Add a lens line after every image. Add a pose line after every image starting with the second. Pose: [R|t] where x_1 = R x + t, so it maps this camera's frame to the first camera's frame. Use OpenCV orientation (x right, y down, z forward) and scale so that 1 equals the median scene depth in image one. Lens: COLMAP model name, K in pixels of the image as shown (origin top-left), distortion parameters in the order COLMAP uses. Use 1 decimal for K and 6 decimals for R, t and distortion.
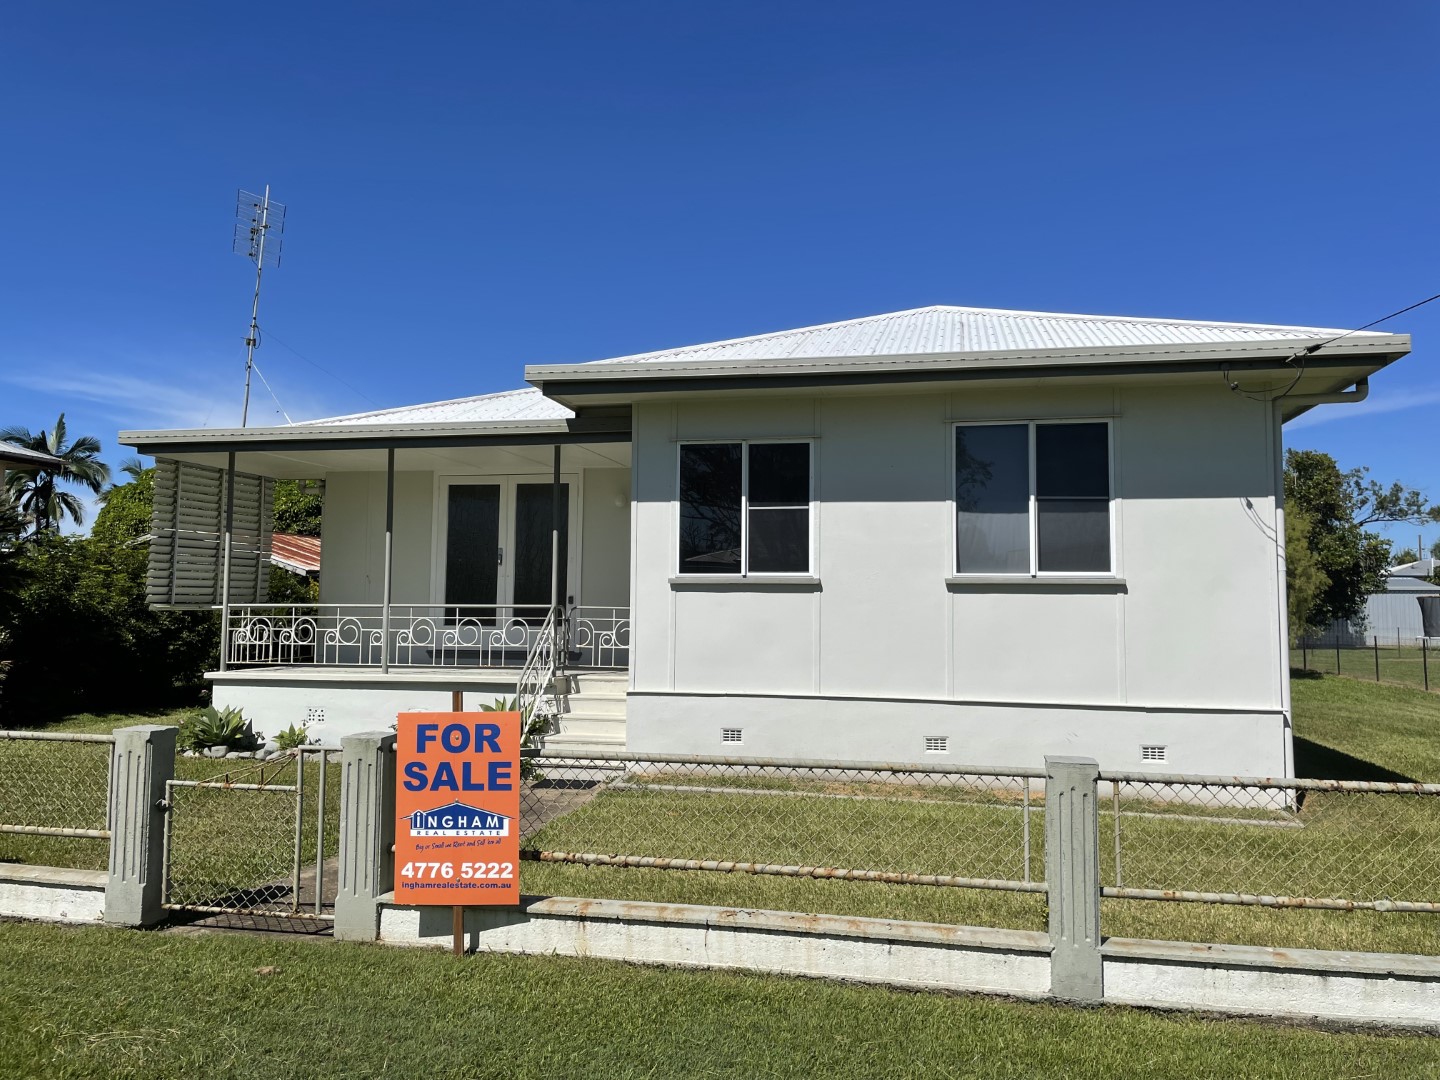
lens RADIAL K [[1104.2, 0, 724.5], [0, 1104.2, 528.4], [0, 0, 1]] dist [0.073804, -0.089948]
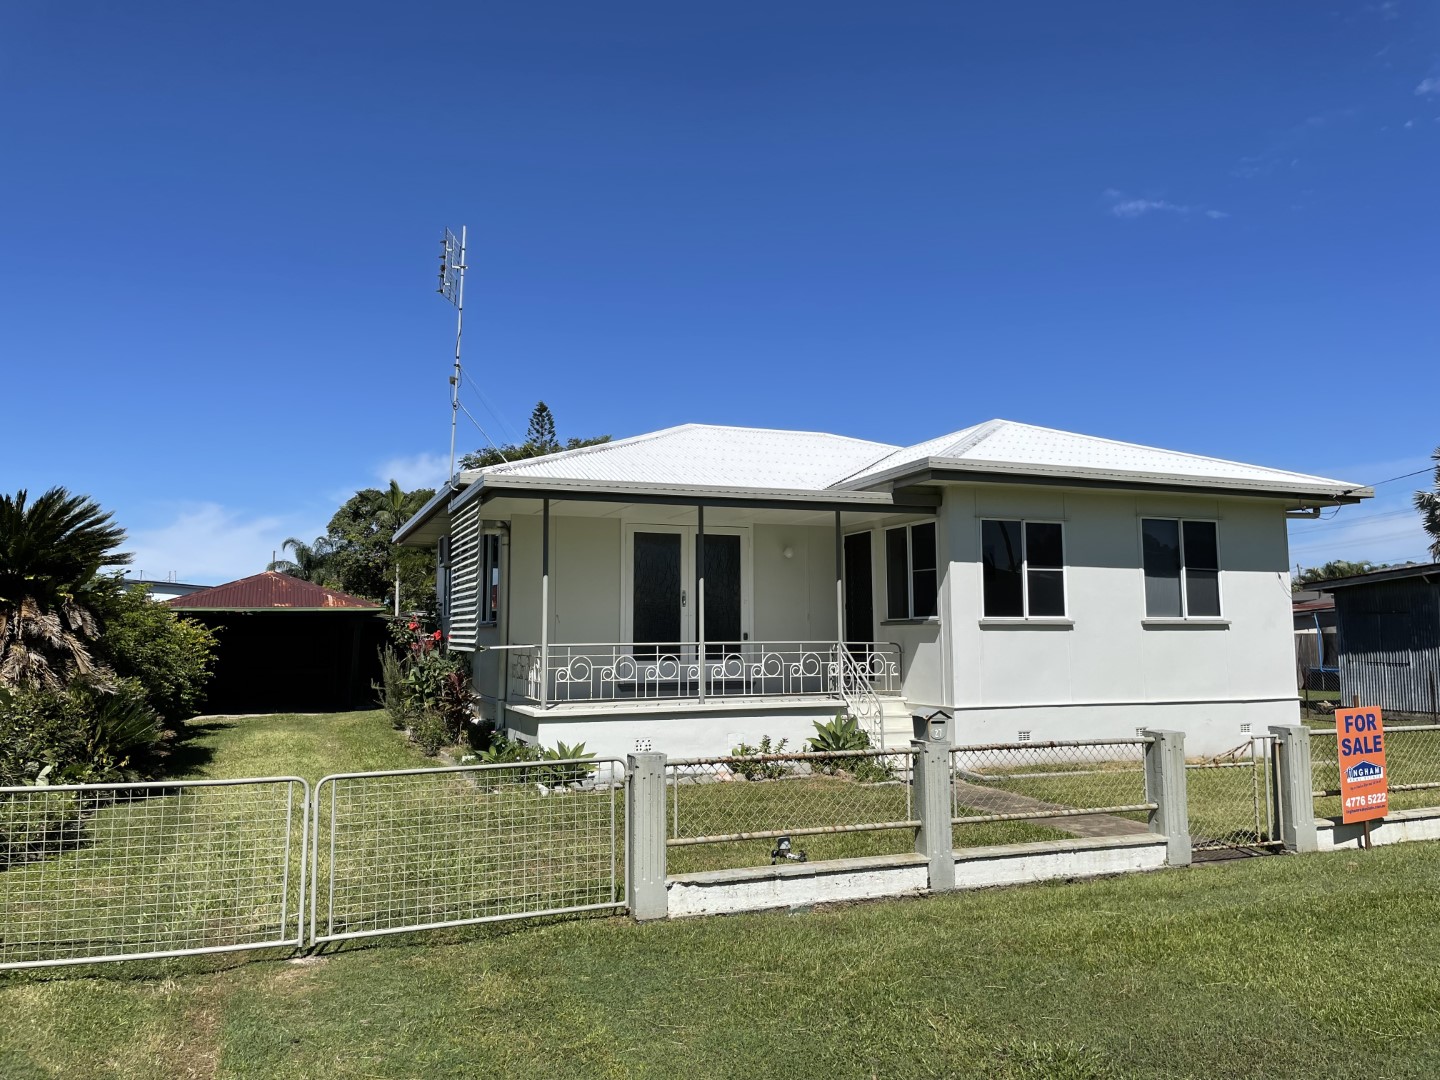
lens RADIAL K [[1104.2, 0, 721.5], [0, 1104.2, 528.4], [0, 0, 1]] dist [0.073804, -0.089948]
pose [[0.827883, 0.042407, 0.559295, -1.077068], [-0.028499, 0.999030, -0.033565, -0.012059], [-0.560176, 0.011849, 0.828289, 0.067462]]
